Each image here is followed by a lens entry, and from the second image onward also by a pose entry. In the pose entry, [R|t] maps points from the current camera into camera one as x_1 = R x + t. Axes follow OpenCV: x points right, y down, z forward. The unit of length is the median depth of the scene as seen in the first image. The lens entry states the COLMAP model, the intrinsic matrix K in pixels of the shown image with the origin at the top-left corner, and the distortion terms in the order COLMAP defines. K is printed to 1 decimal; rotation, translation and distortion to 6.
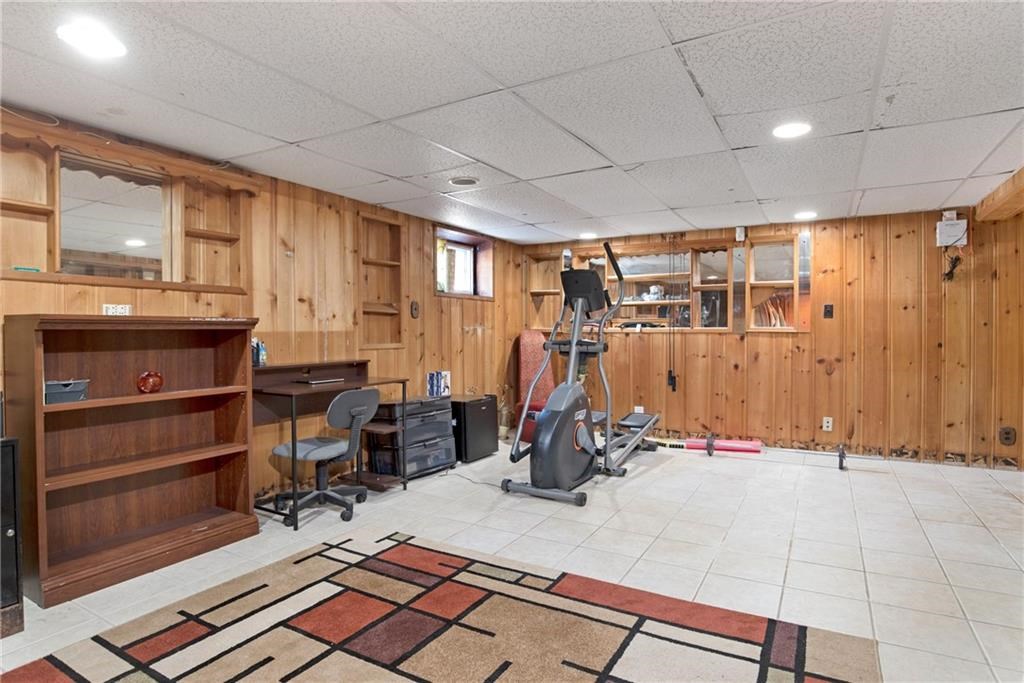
lens RADIAL K [[532.3, 0, 513.5], [0, 532.3, 337.0], [0, 0, 1]] dist [-0.043018, 0.011479]
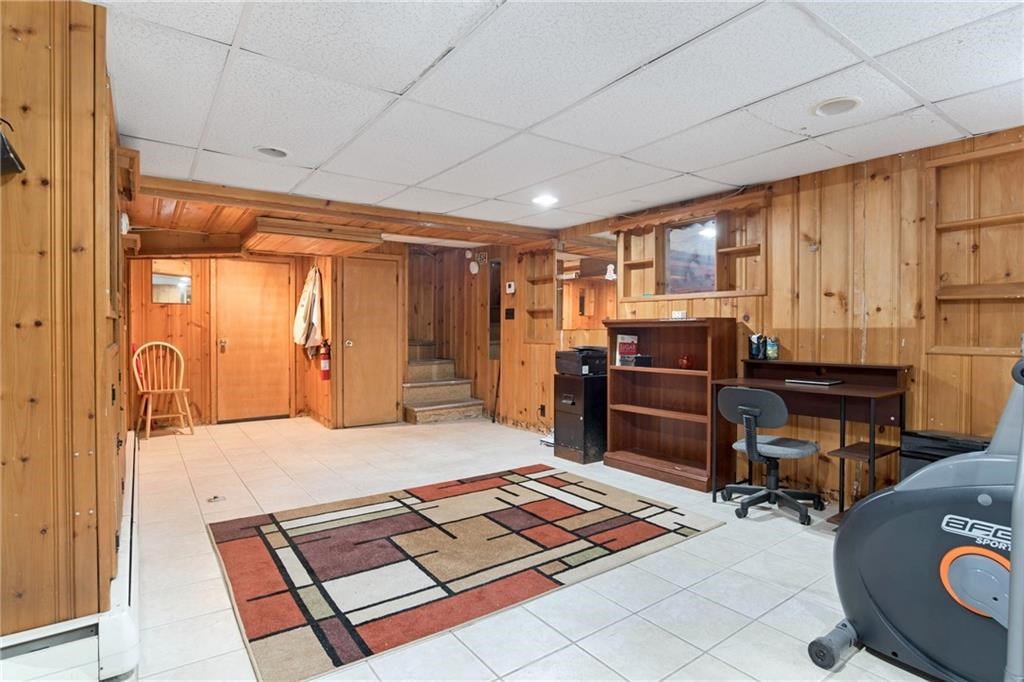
lens RADIAL K [[532.3, 0, 512.8], [0, 532.3, 339.5], [0, 0, 1]] dist [-0.043018, 0.011479]
pose [[-0.396562, 0.018515, -0.917821, 0.885368], [-0.008936, 0.999671, 0.024027, -0.010627], [0.917964, 0.017730, -0.396266, 1.150330]]
